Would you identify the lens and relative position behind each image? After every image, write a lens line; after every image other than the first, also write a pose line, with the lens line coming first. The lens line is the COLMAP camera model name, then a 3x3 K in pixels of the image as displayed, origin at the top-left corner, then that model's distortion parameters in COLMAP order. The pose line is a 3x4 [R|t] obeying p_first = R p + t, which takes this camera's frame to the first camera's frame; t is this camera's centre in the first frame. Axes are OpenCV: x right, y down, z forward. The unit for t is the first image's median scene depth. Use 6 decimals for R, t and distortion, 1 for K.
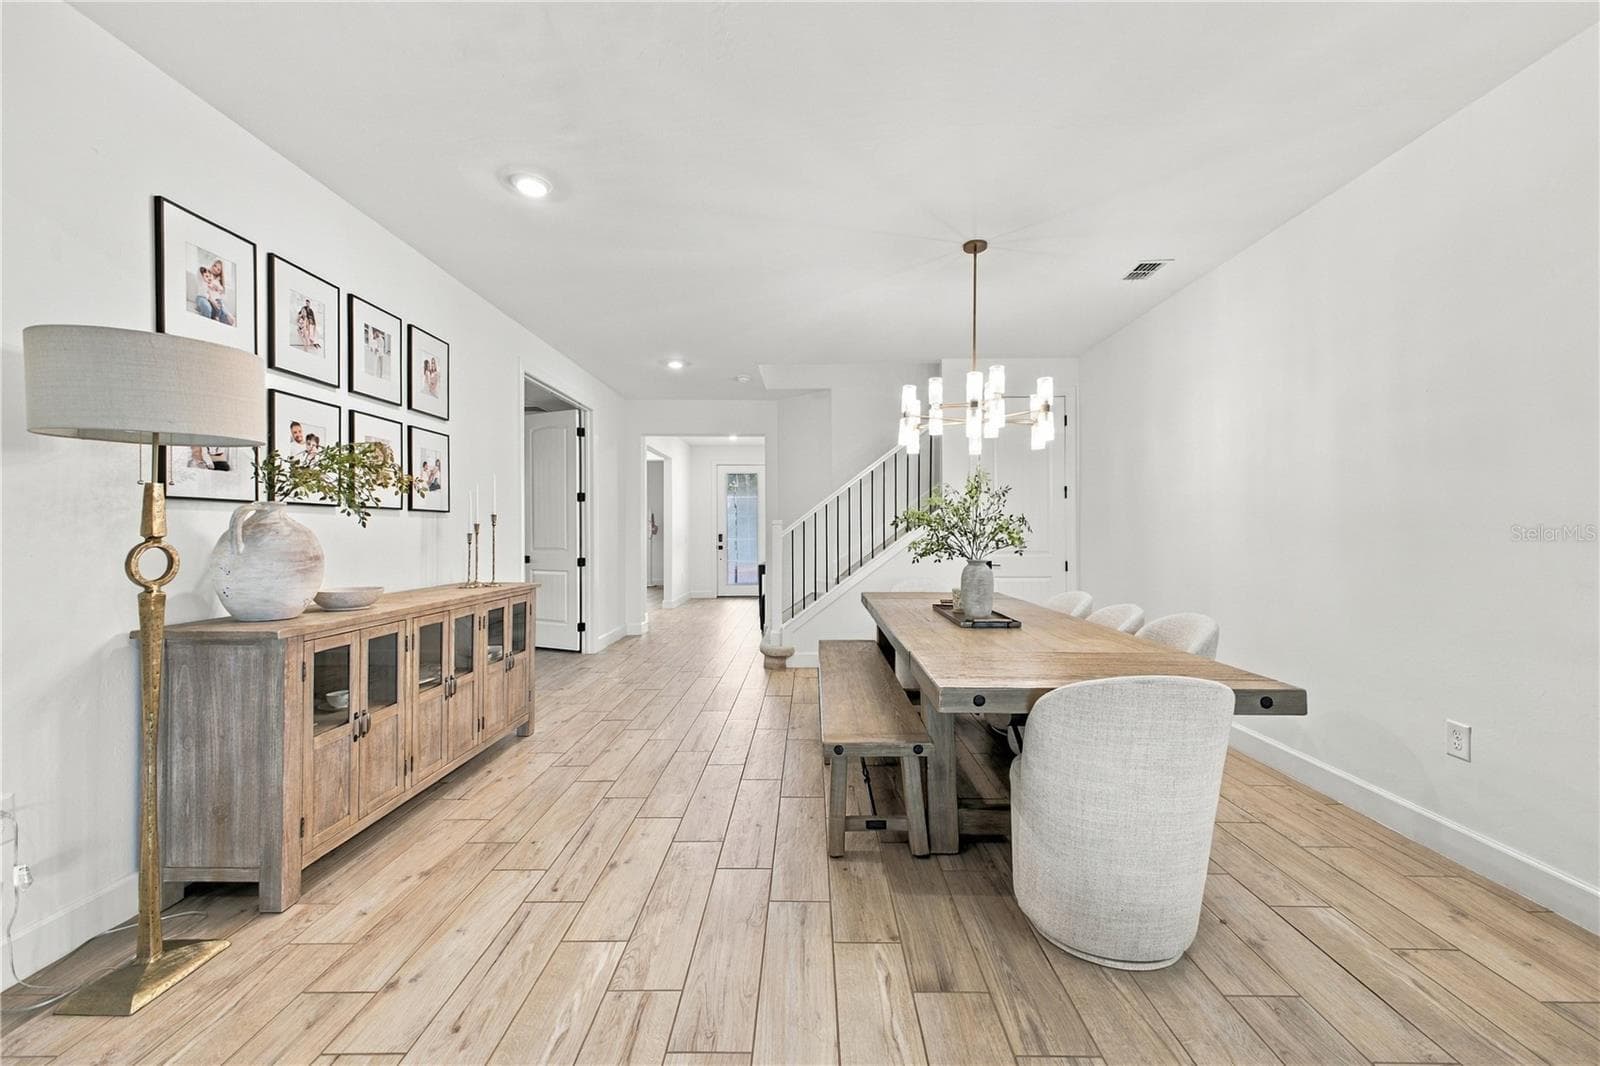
lens RADIAL K [[631.1, 0, 802.1], [0, 631.1, 530.1], [0, 0, 1]] dist [0.014473, -0.000433]
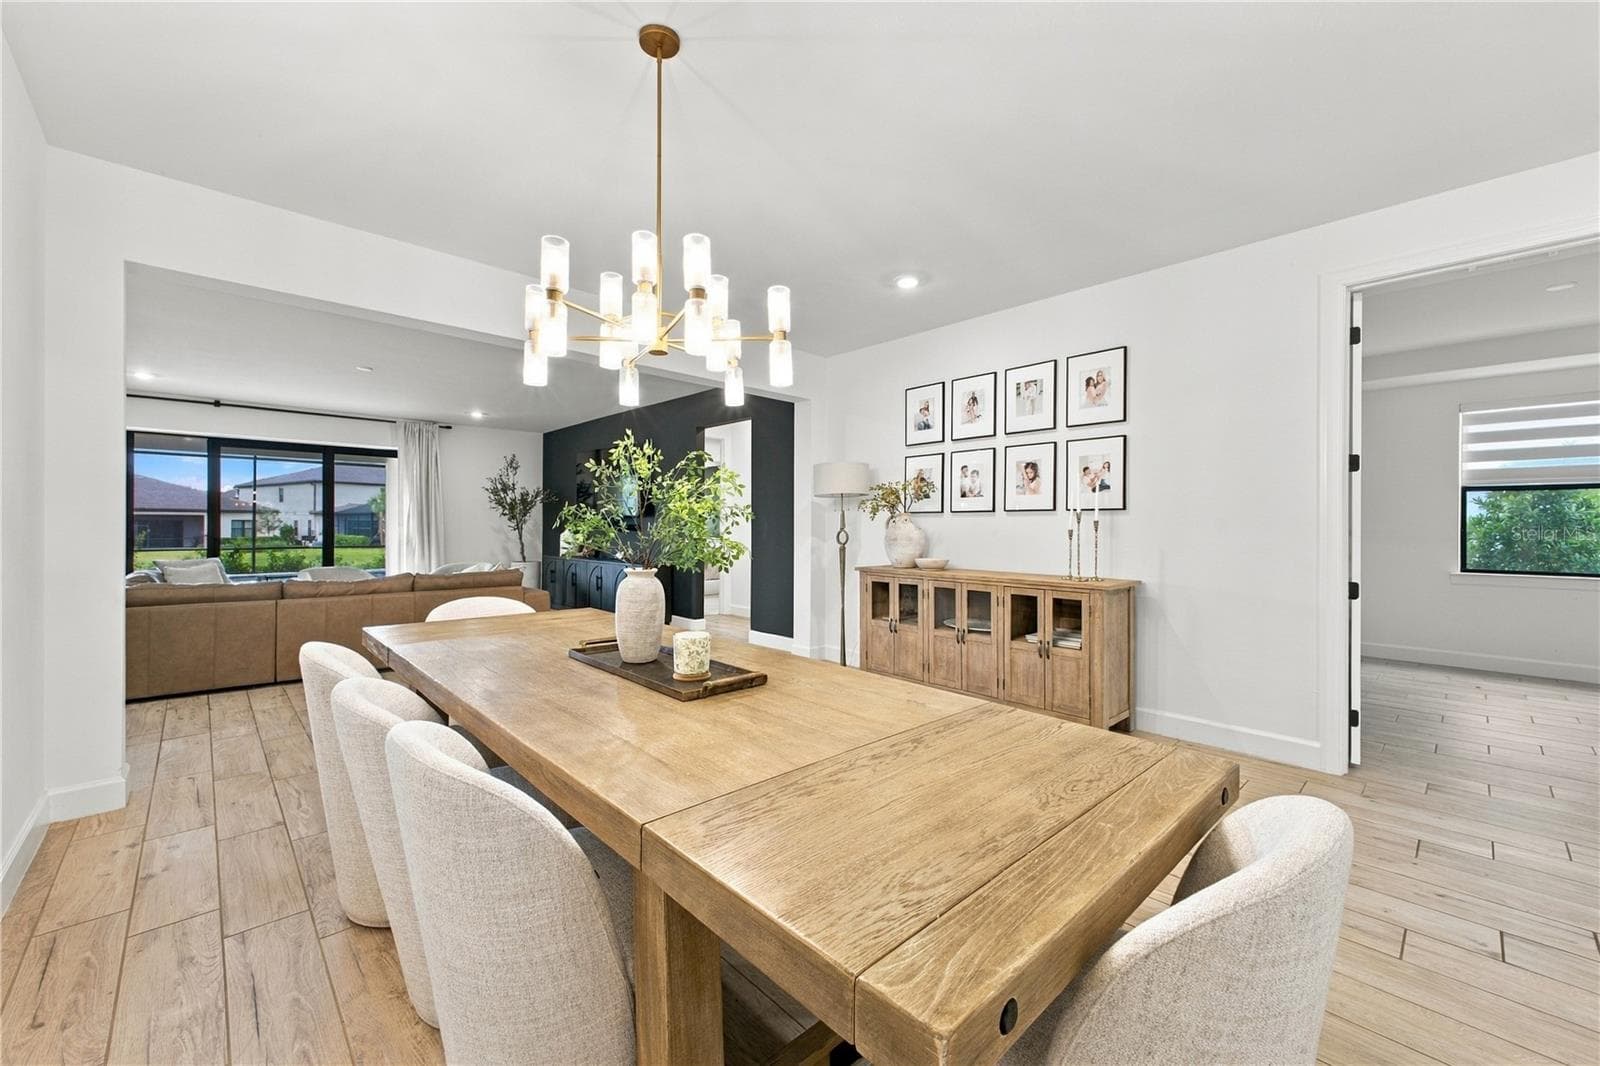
lens RADIAL K [[631.1, 0, 802.1], [0, 631.1, 530.1], [0, 0, 1]] dist [0.014473, -0.000433]
pose [[-0.720158, -0.000272, -0.693810, 0.738879], [-0.005355, 0.999972, 0.005166, 0.003520], [0.693790, 0.007436, -0.720139, 1.909072]]
